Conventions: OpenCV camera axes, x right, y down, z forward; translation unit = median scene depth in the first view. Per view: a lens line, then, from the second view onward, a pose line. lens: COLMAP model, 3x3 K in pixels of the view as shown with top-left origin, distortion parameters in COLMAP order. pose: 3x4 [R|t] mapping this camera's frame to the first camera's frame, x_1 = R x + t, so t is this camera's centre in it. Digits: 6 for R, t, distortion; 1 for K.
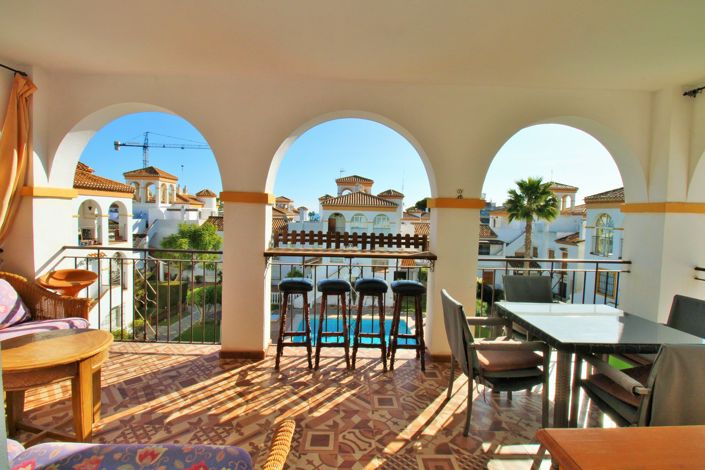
lens RADIAL K [[333.3, 0, 352.4], [0, 333.3, 236.1], [0, 0, 1]] dist [0.000821, -0.012063]
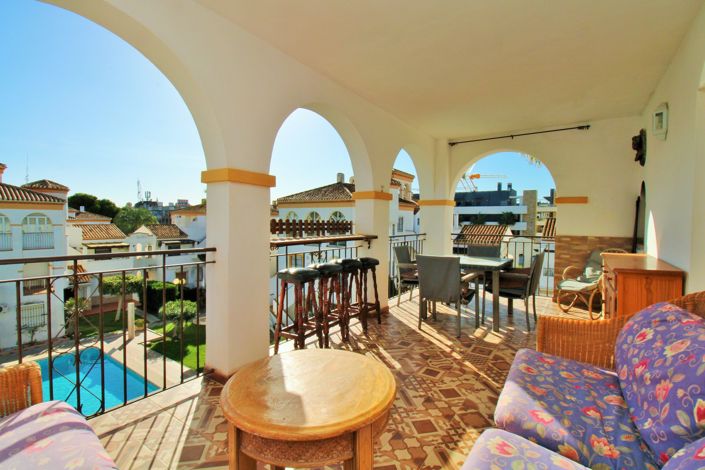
lens RADIAL K [[333.3, 0, 349.9], [0, 333.3, 240.3], [0, 0, 1]] dist [0.000821, -0.012063]
pose [[0.575283, -0.066139, 0.815276, -0.853327], [0.057316, 0.997535, 0.040480, 0.017194], [-0.815944, 0.023441, 0.577655, 0.322739]]
